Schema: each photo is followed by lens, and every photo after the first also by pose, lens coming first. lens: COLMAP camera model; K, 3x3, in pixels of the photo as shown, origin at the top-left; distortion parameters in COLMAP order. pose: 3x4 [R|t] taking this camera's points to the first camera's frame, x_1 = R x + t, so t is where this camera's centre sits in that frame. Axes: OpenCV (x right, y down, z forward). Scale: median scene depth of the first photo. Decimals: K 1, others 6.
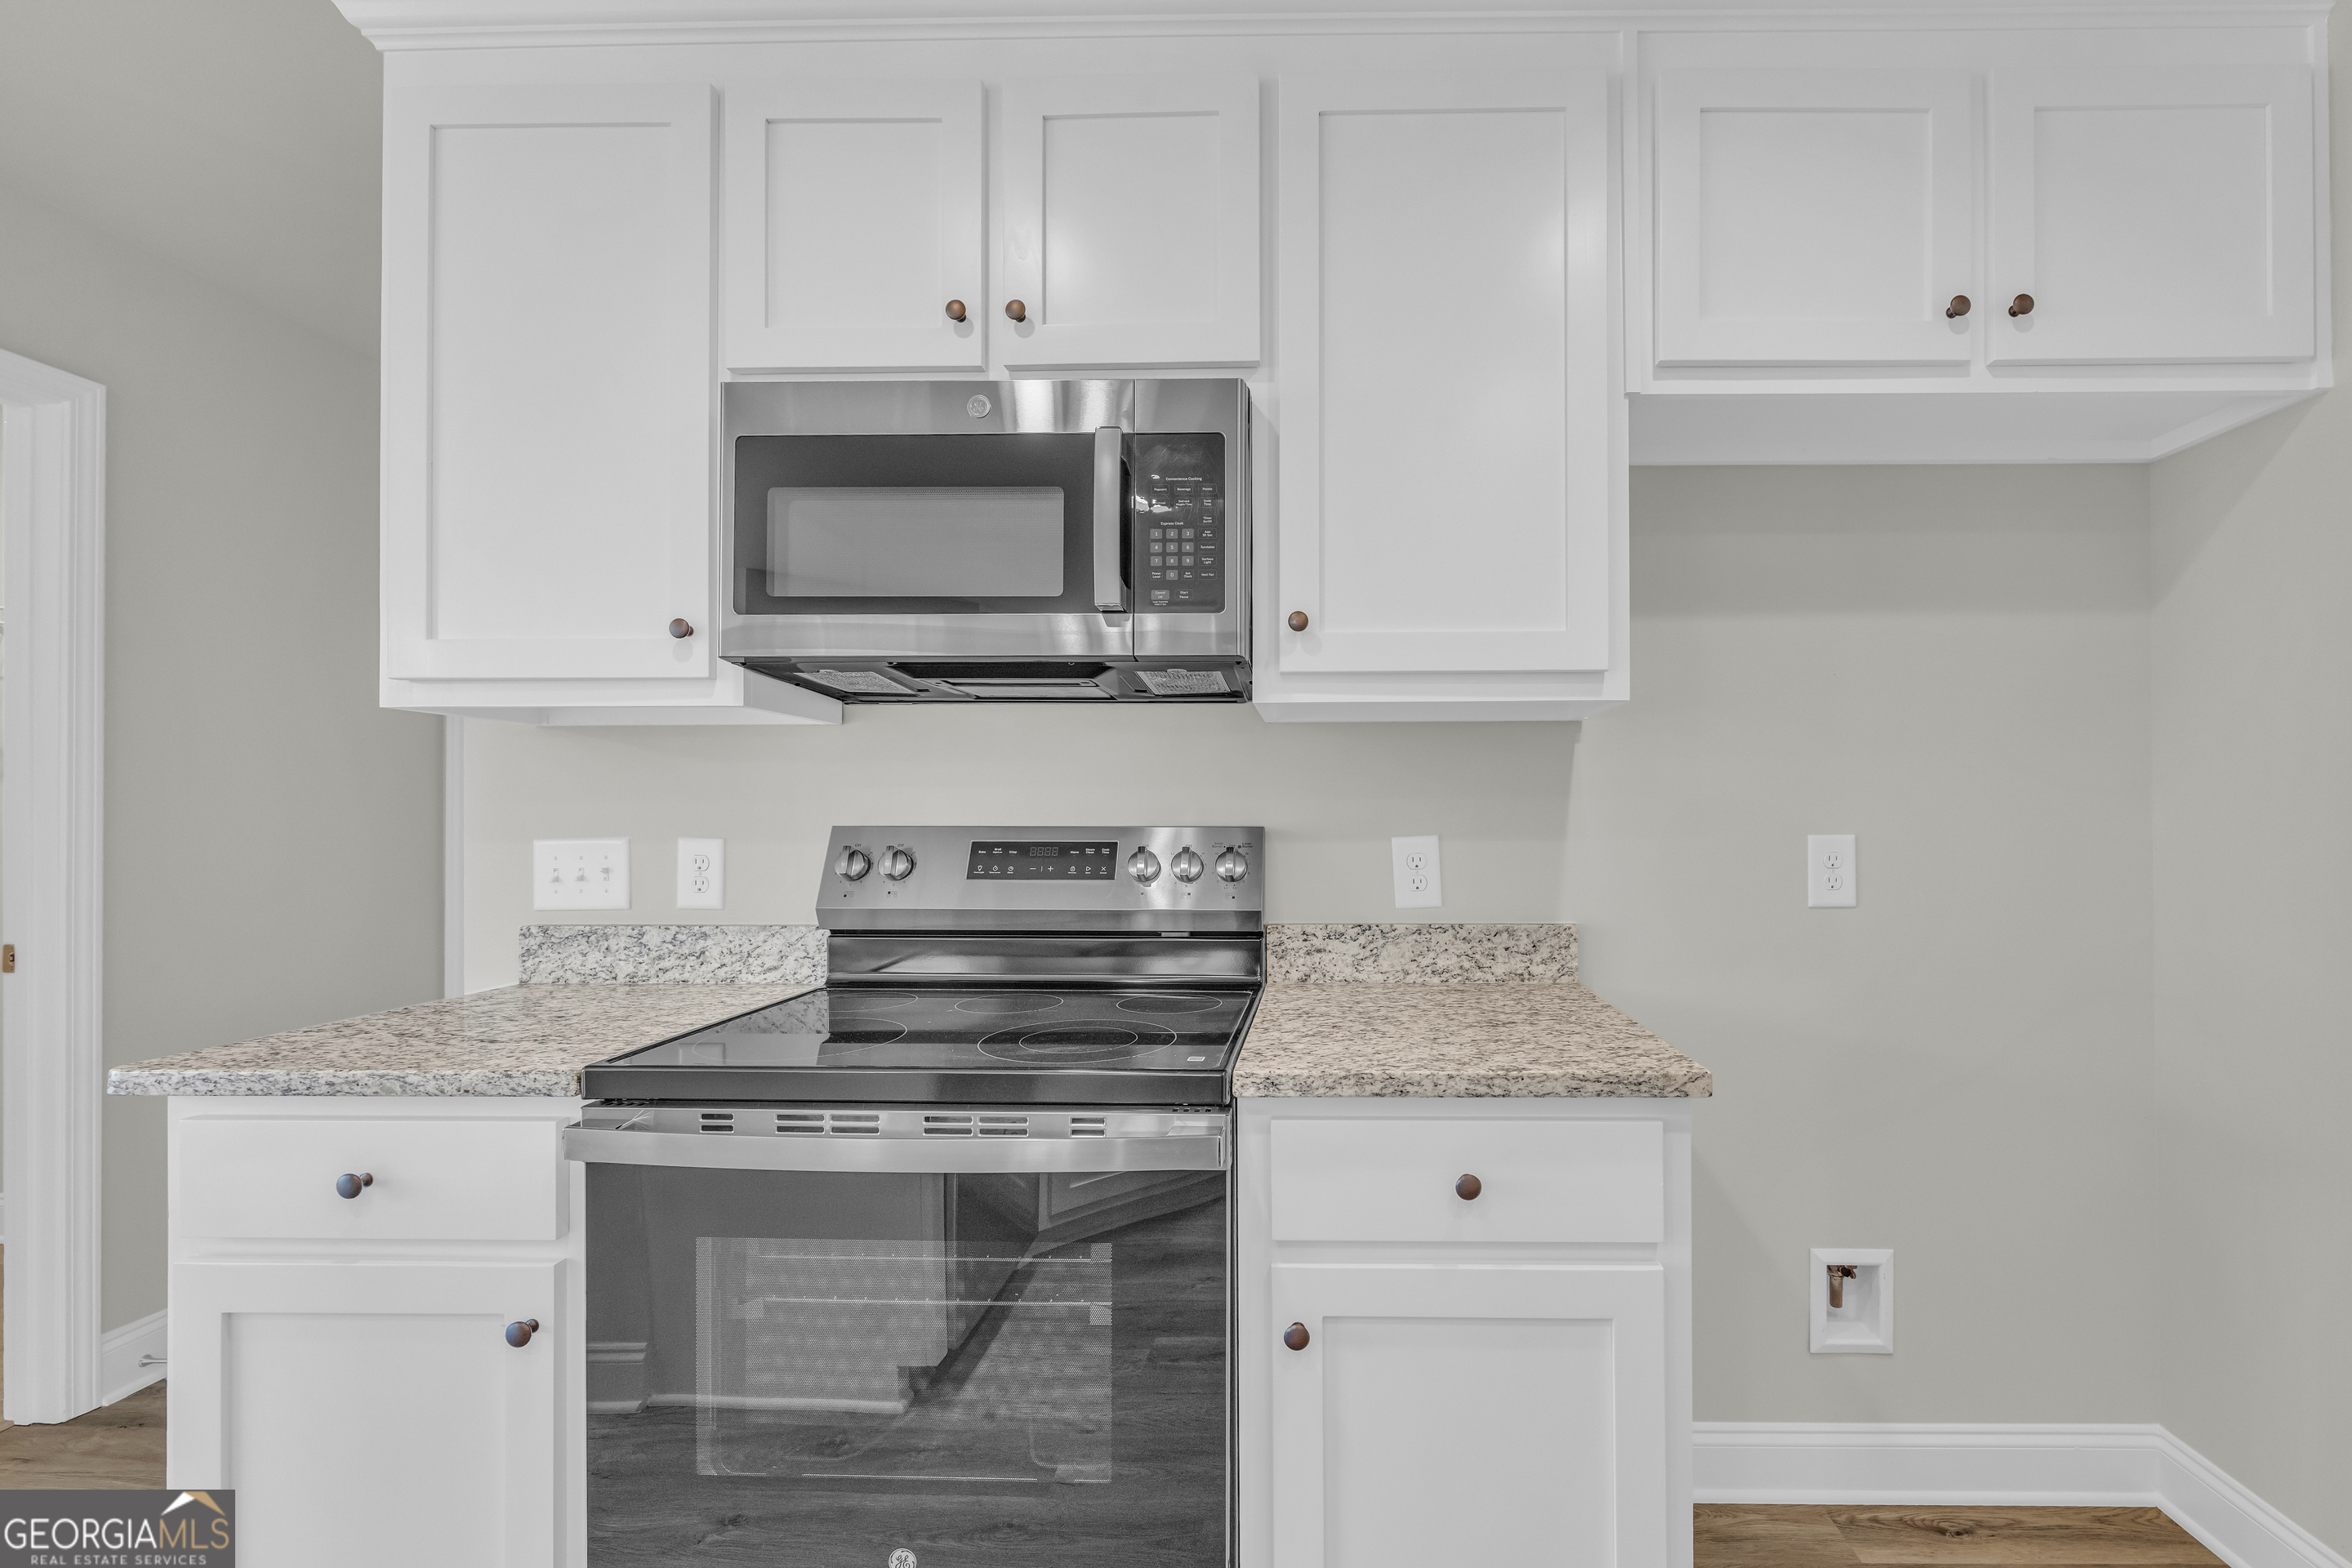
lens RADIAL K [[986.4, 0, 1314.7], [0, 986.4, 820.0], [0, 0, 1]] dist [-0.002603, 0.000285]
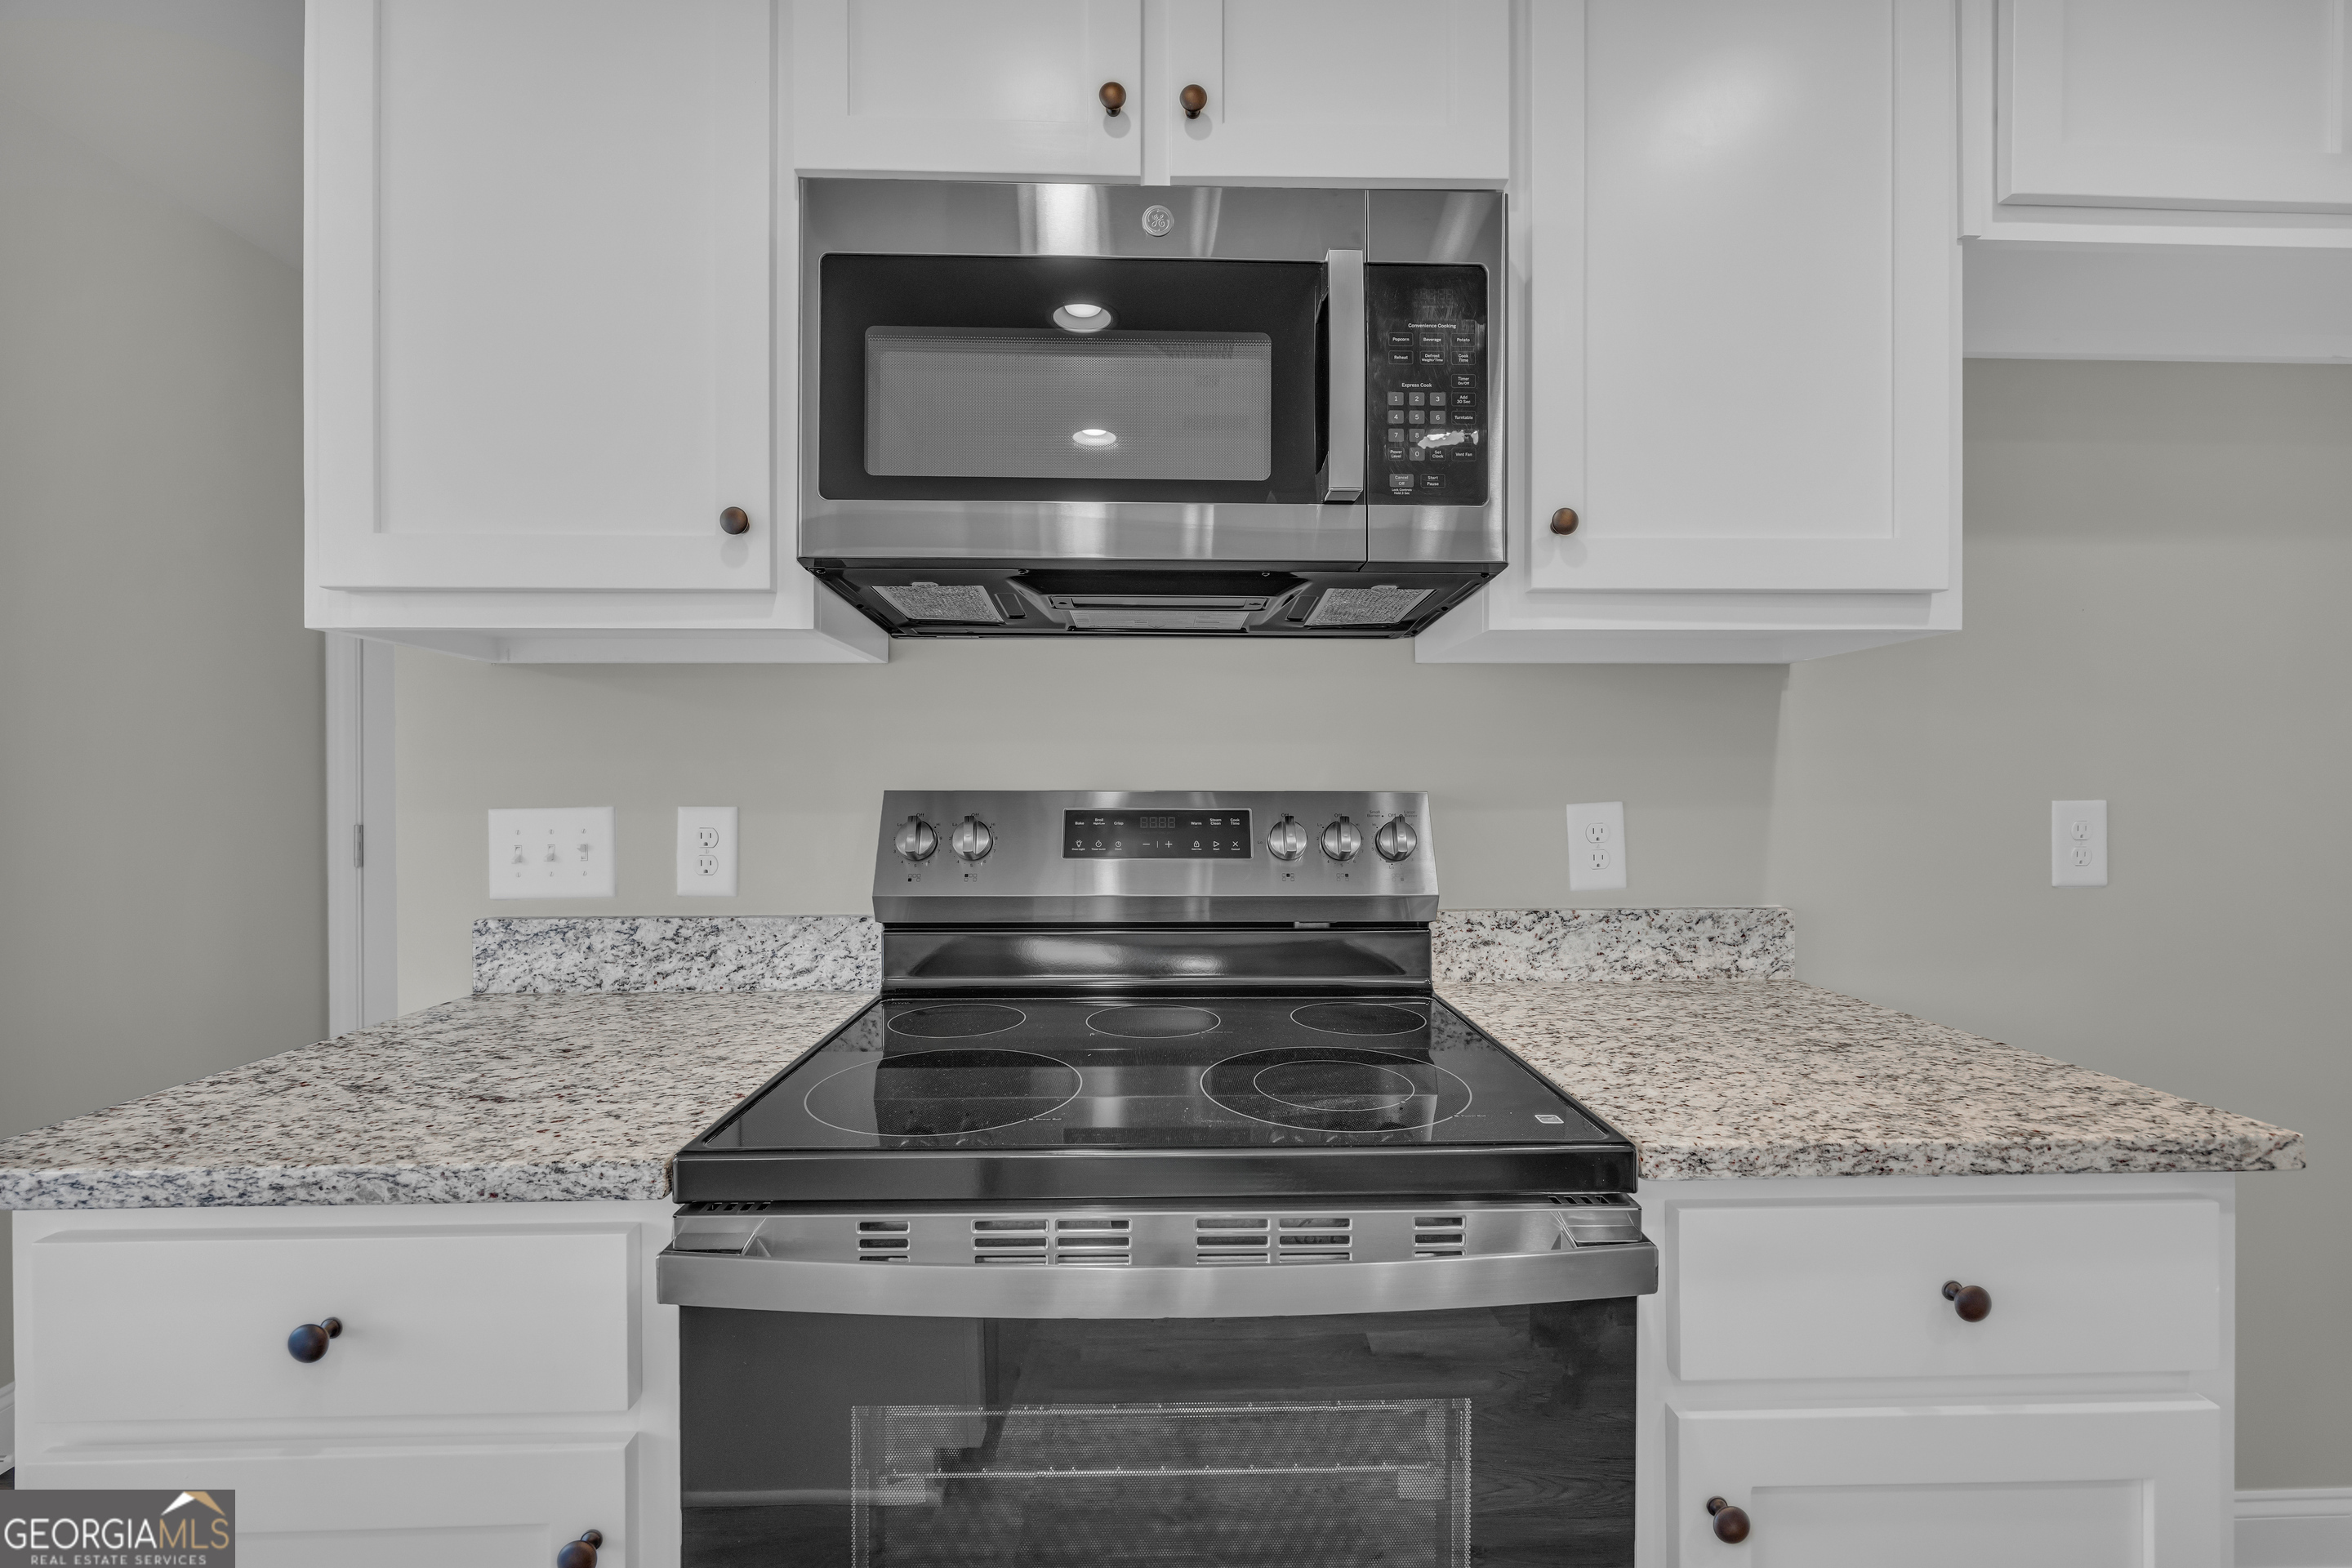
lens RADIAL K [[961.6, 0, 1206.6], [0, 961.6, 794.6], [0, 0, 1]] dist [-0.000288, -0.000972]
pose [[0.998984, -0.000996, 0.045046, -0.309016], [0.000596, 0.999960, 0.008895, 0.002714], [-0.045053, -0.008859, 0.998945, 0.253944]]
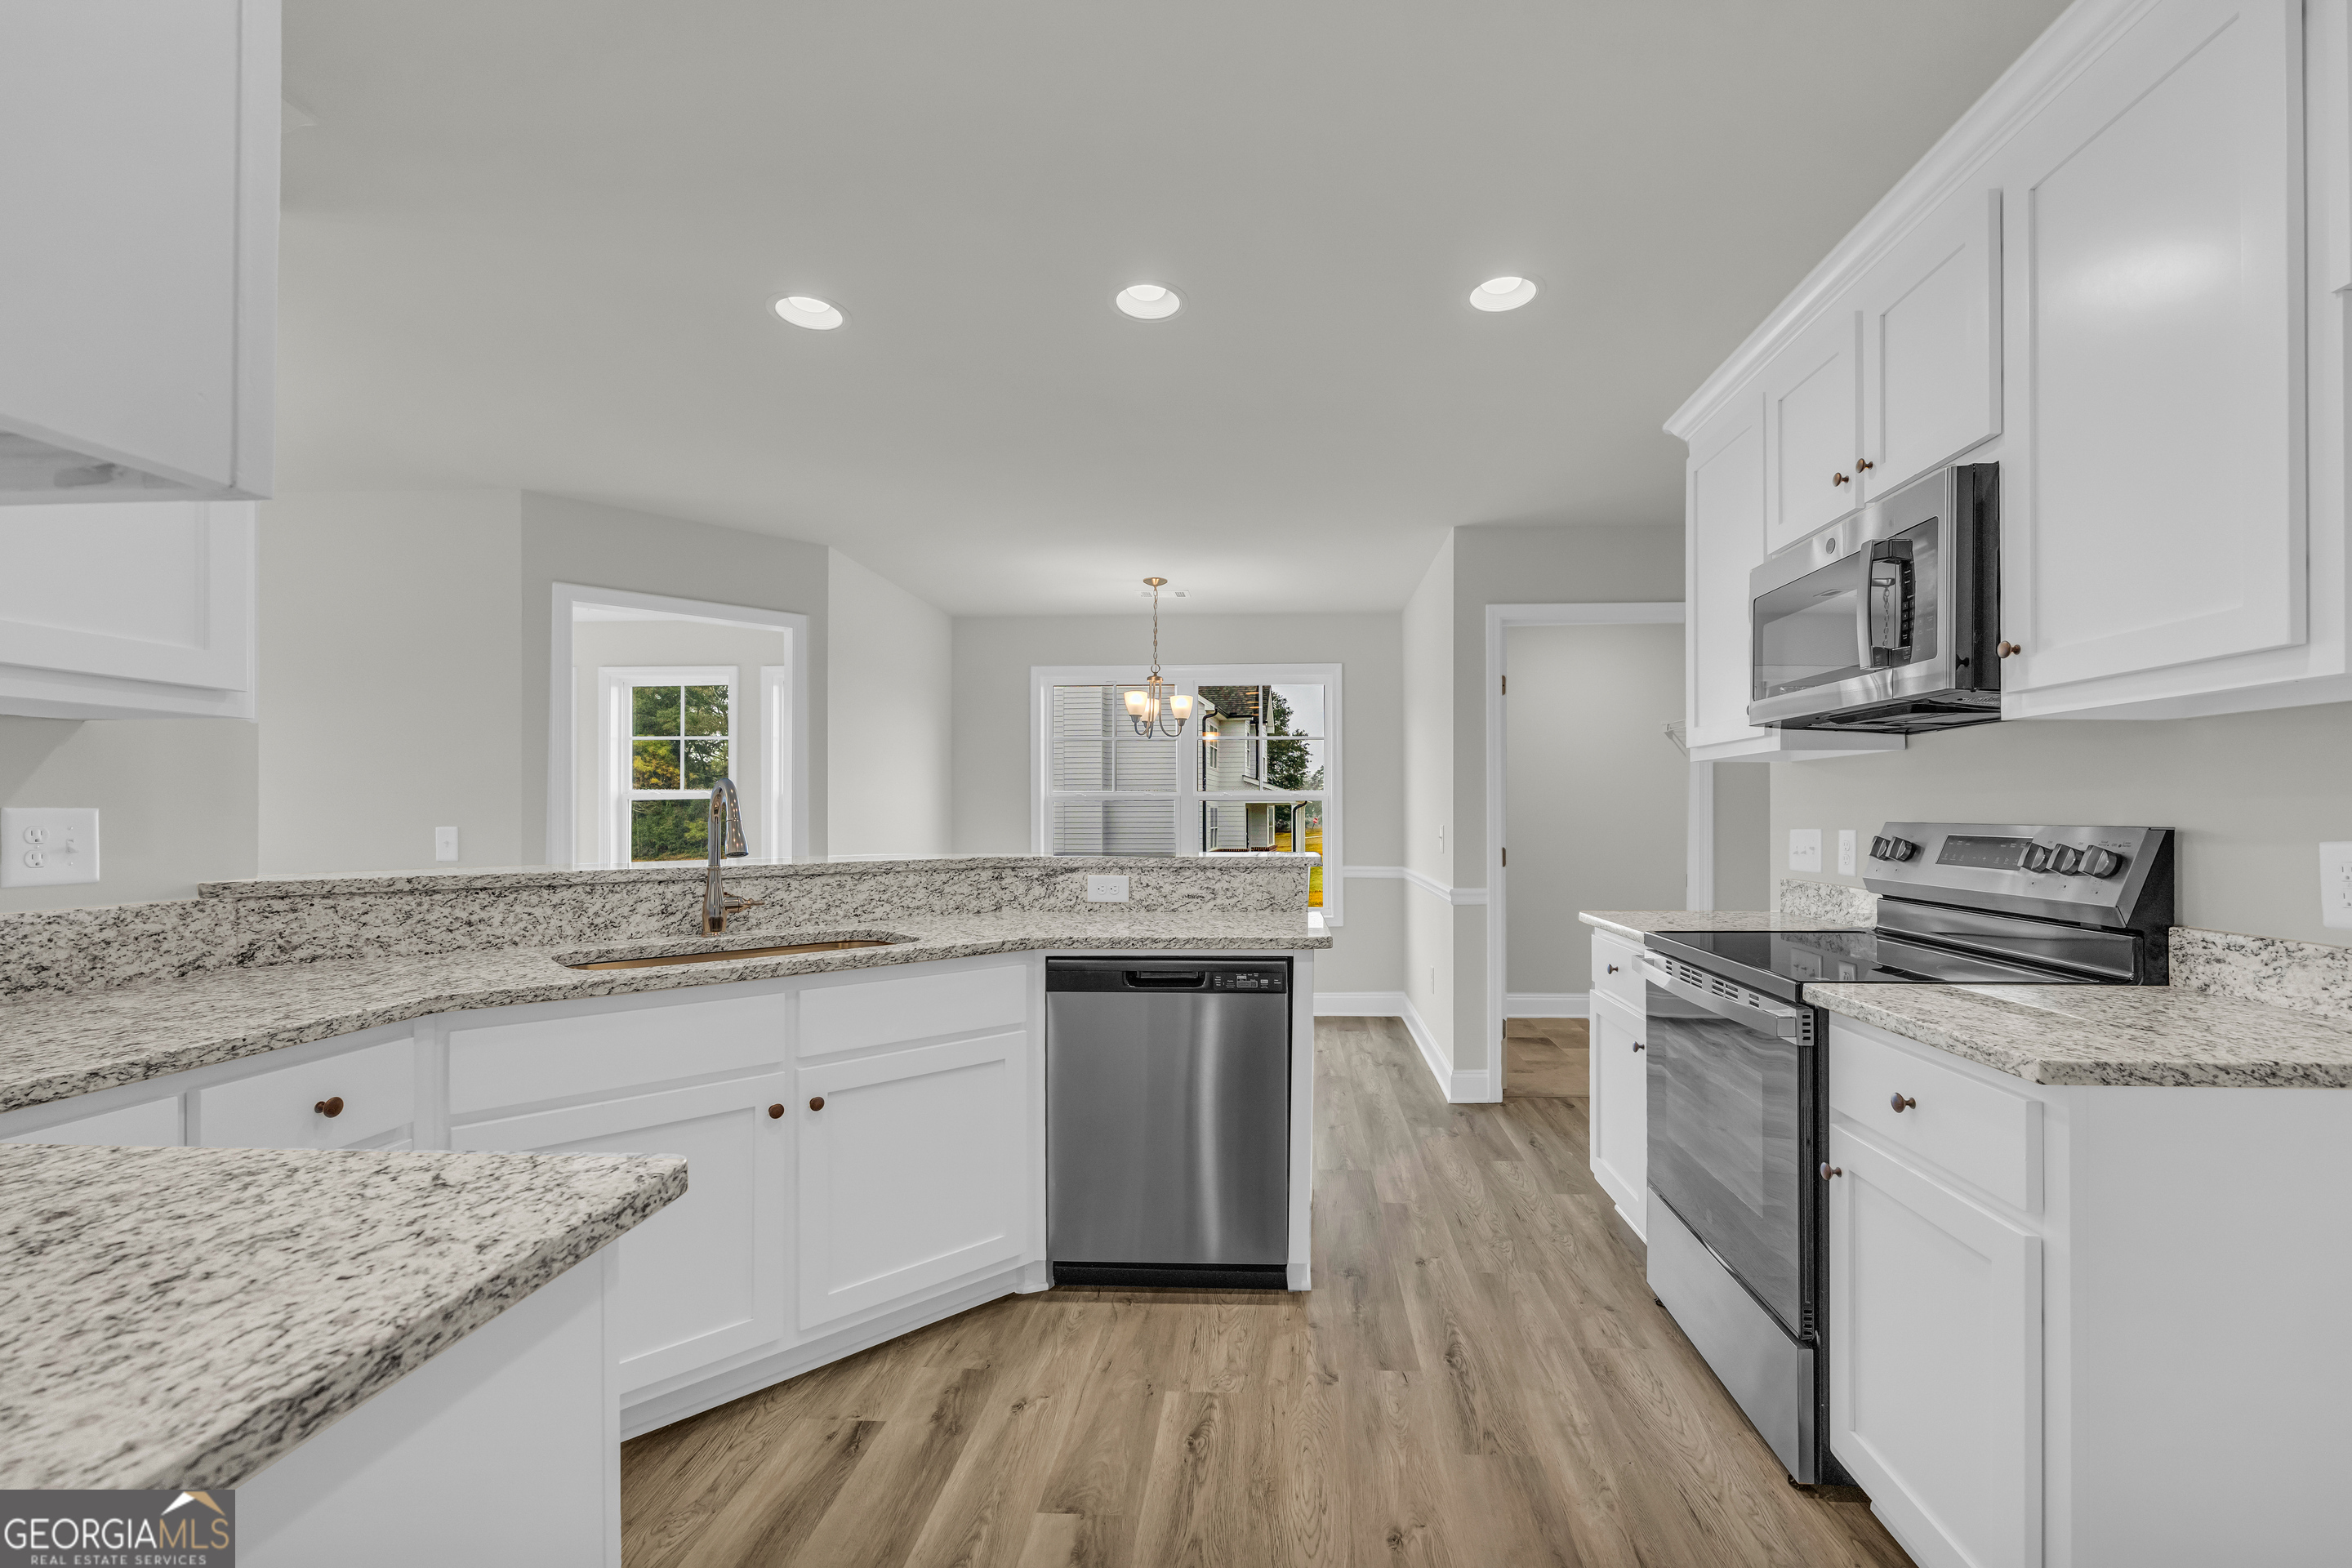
lens RADIAL K [[961.6, 0, 1202.5], [0, 961.6, 791.9], [0, 0, 1]] dist [-0.000288, -0.000972]
pose [[-0.069229, -0.023013, -0.997335, 1.121636], [0.000902, 0.999732, -0.023130, -0.007287], [0.997600, -0.002501, -0.069189, 0.127595]]
